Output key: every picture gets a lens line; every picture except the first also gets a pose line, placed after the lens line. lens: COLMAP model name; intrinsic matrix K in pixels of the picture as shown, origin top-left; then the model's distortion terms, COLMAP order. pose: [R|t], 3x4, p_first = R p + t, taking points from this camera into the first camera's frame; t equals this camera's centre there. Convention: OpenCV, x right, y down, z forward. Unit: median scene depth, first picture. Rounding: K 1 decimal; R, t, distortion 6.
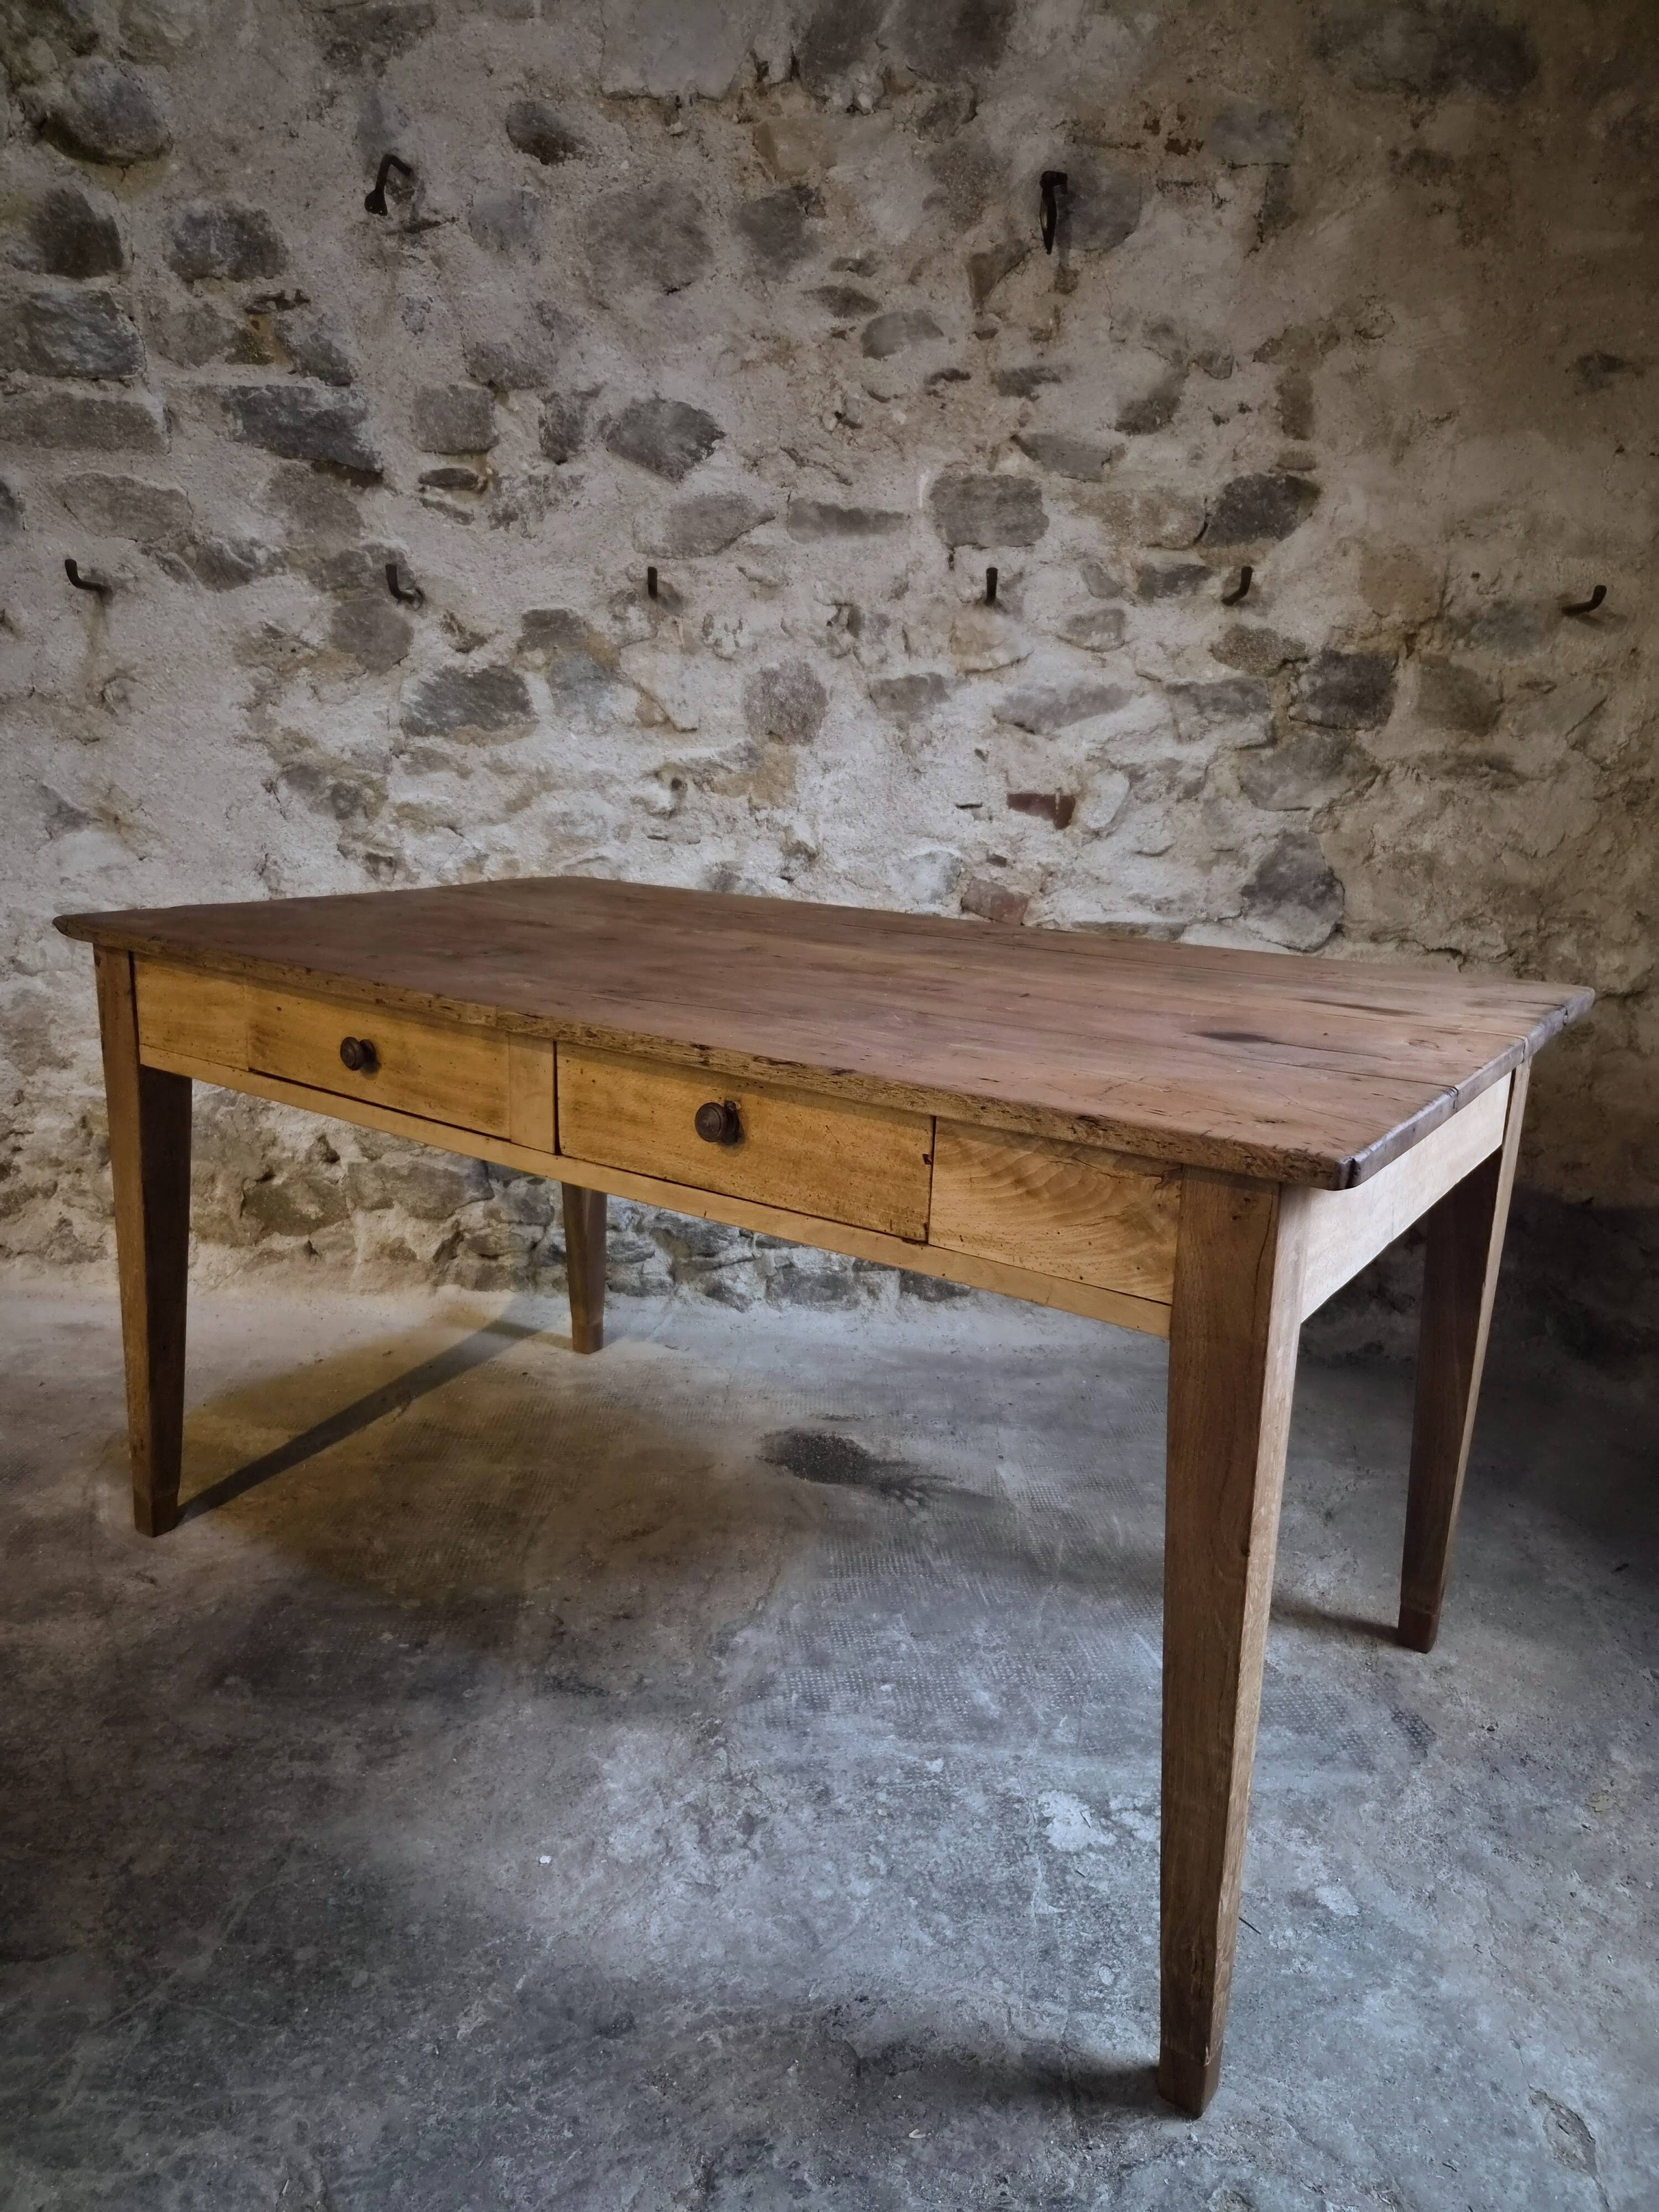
lens RADIAL K [[1492.5, 0, 850.1], [0, 1492.5, 1094.8], [0, 0, 1]] dist [0.059245, -0.048008]
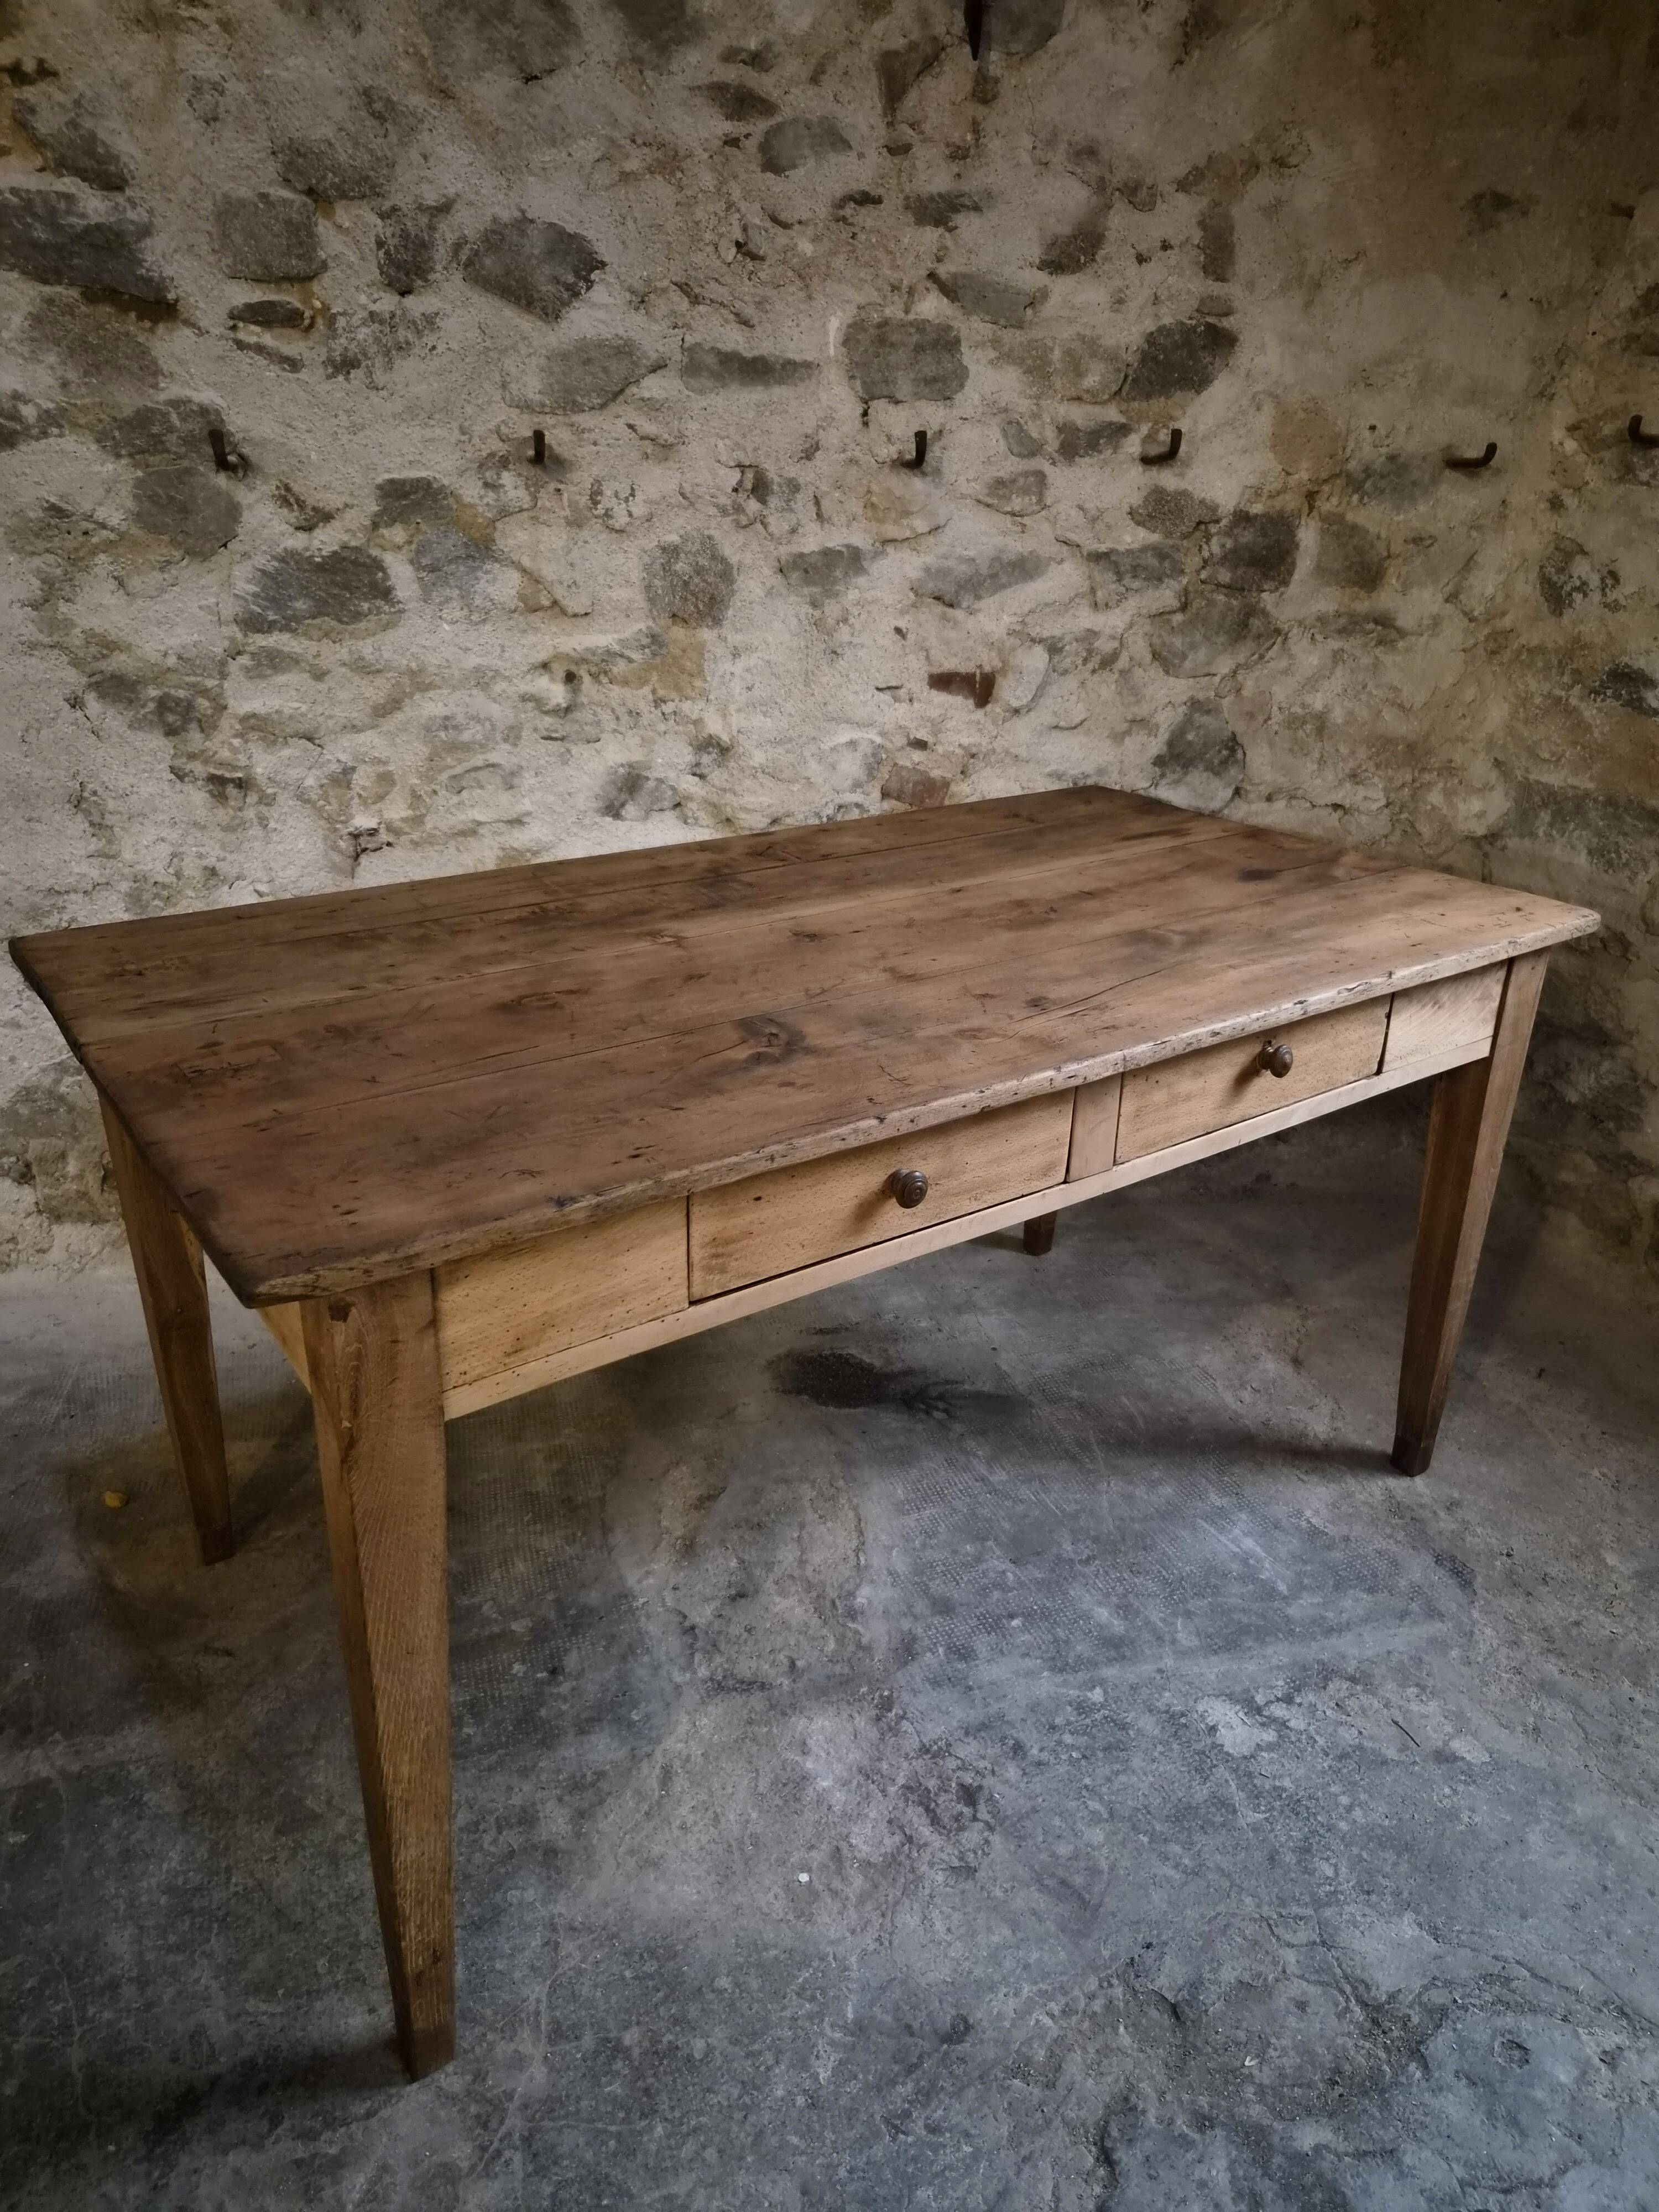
lens RADIAL K [[1492.5, 0, 843.0], [0, 1492.5, 1115.0], [0, 0, 1]] dist [0.059245, -0.048008]
pose [[0.965085, -0.119066, 0.233312, -0.208592], [0.071778, 0.976835, 0.201599, -0.126128], [-0.251910, -0.177813, 0.951275, 0.057003]]
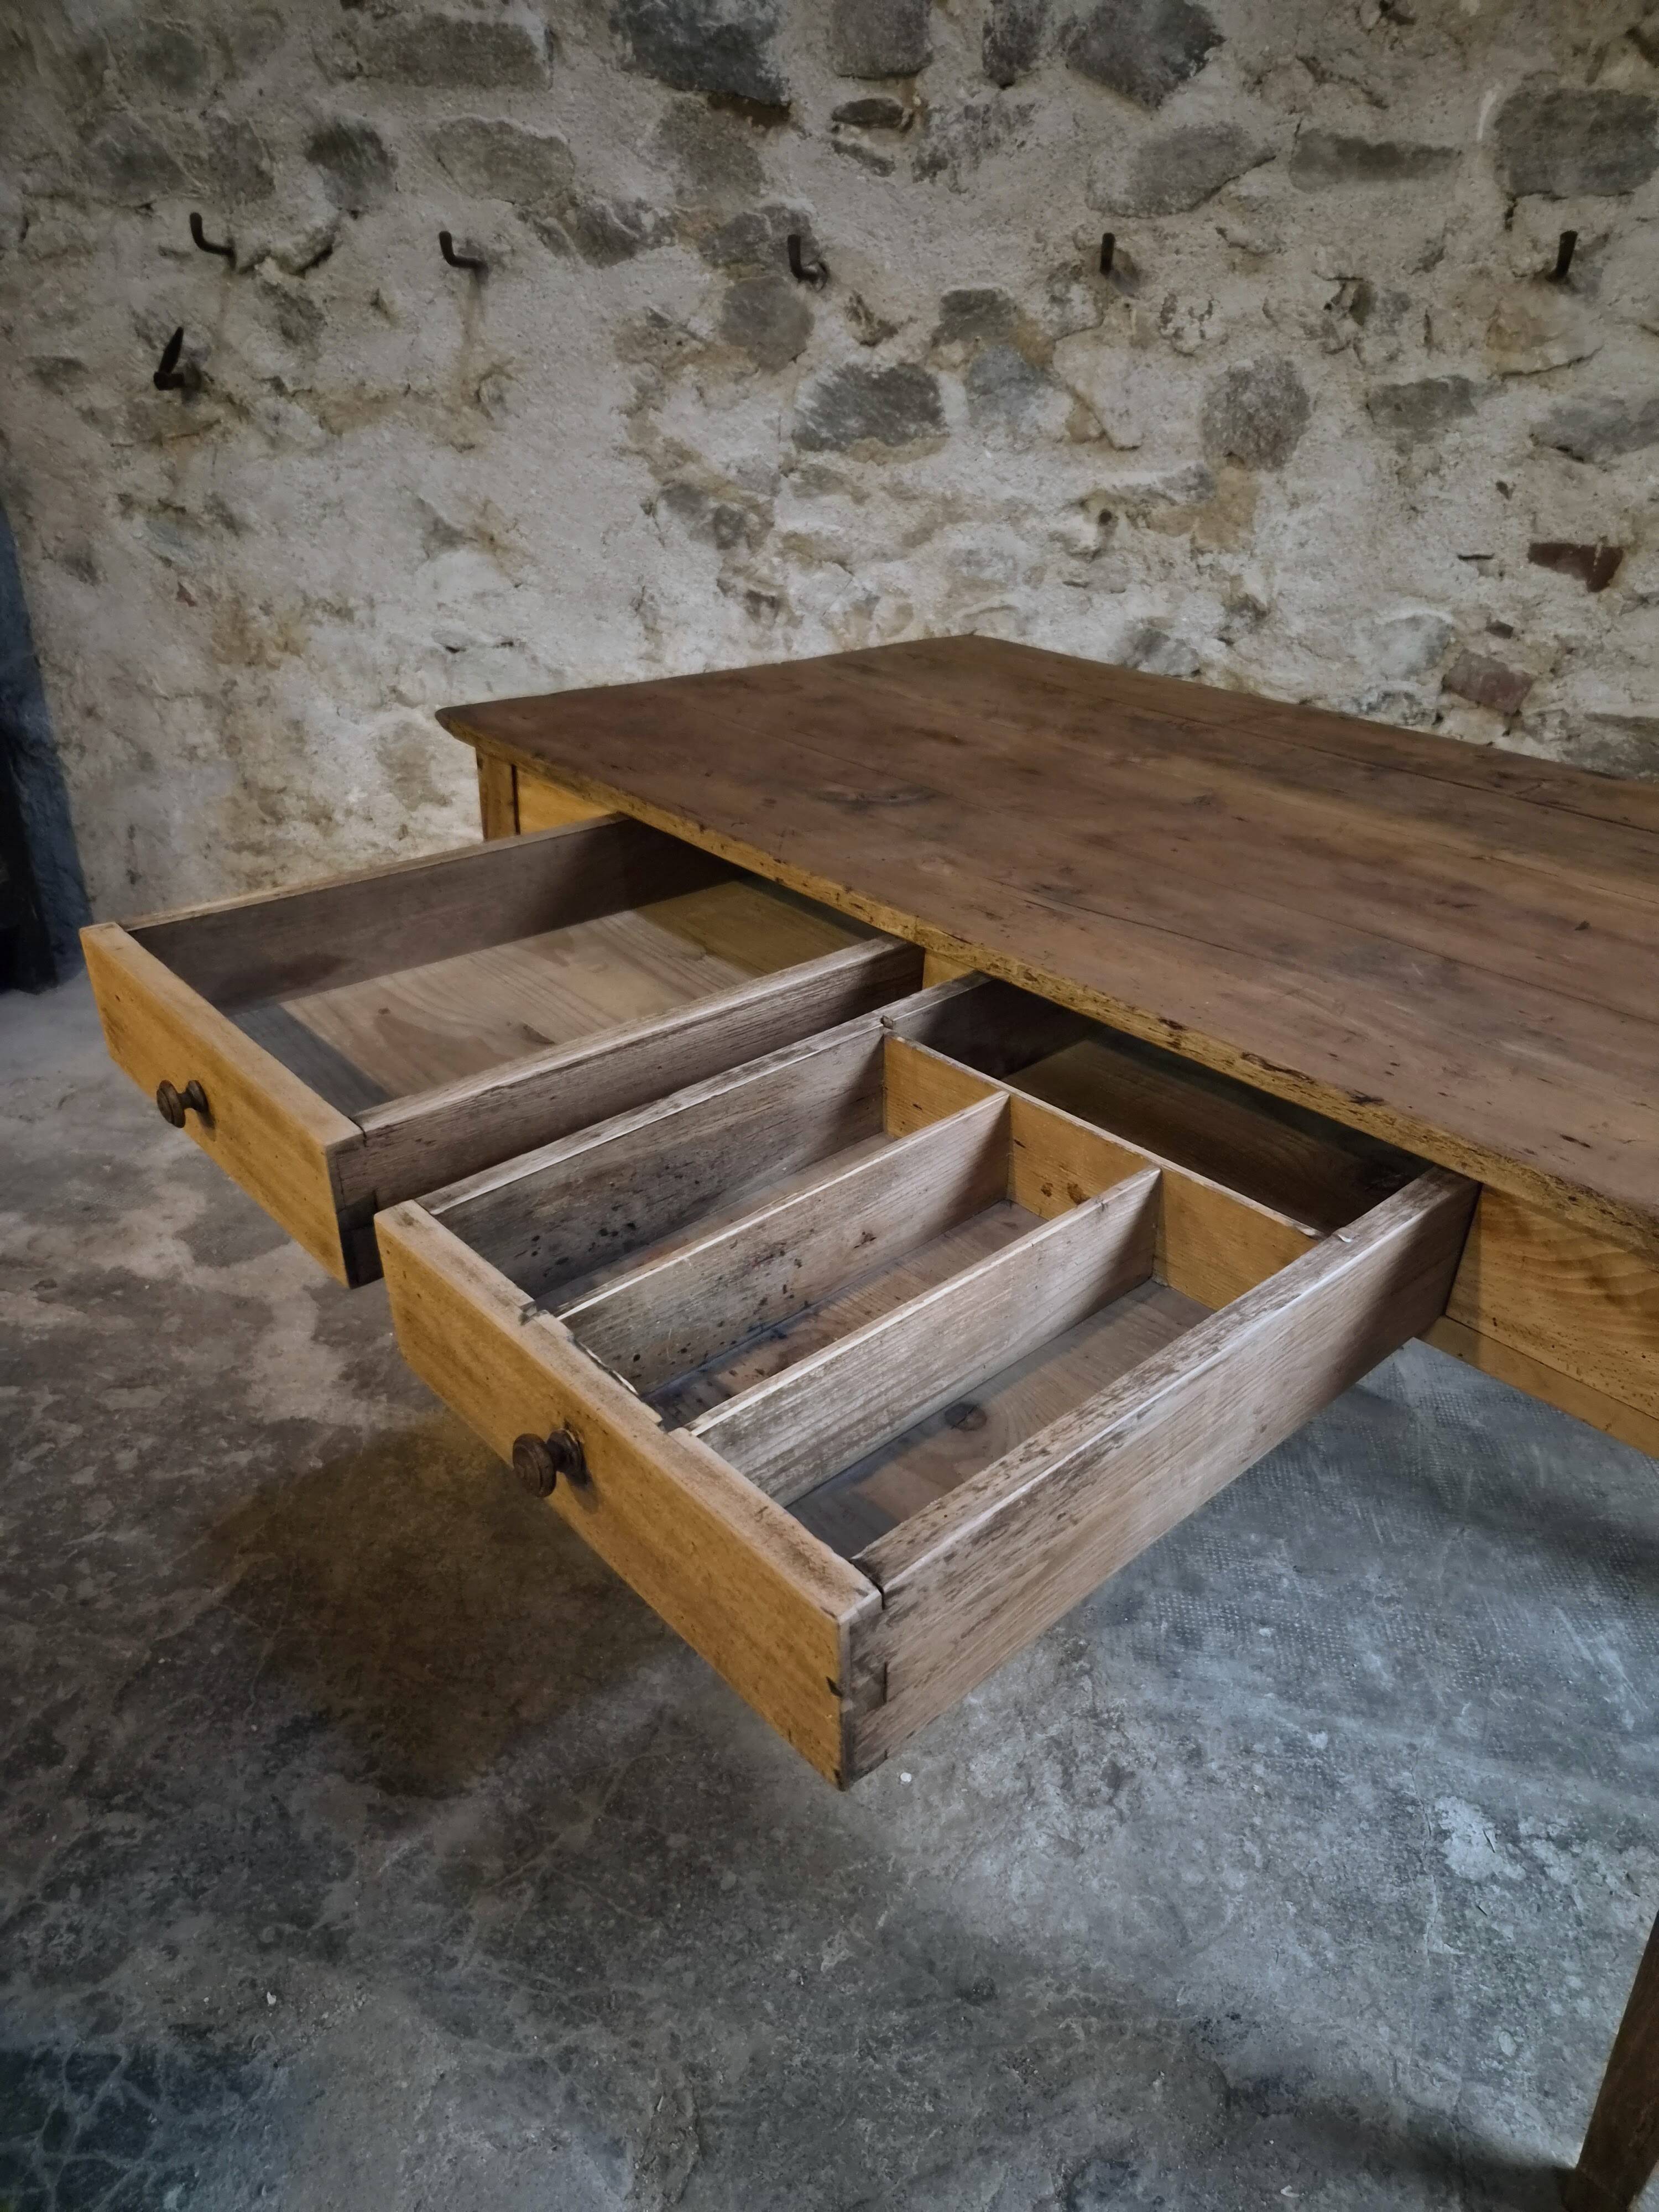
lens RADIAL K [[1492.5, 0, 840.5], [0, 1492.5, 1126.4], [0, 0, 1]] dist [0.059245, -0.048008]
pose [[0.972761, 0.111589, -0.203186, -0.053291], [-0.057485, 0.965257, 0.254901, -0.089104], [0.224571, -0.236277, 0.945379, 0.094781]]
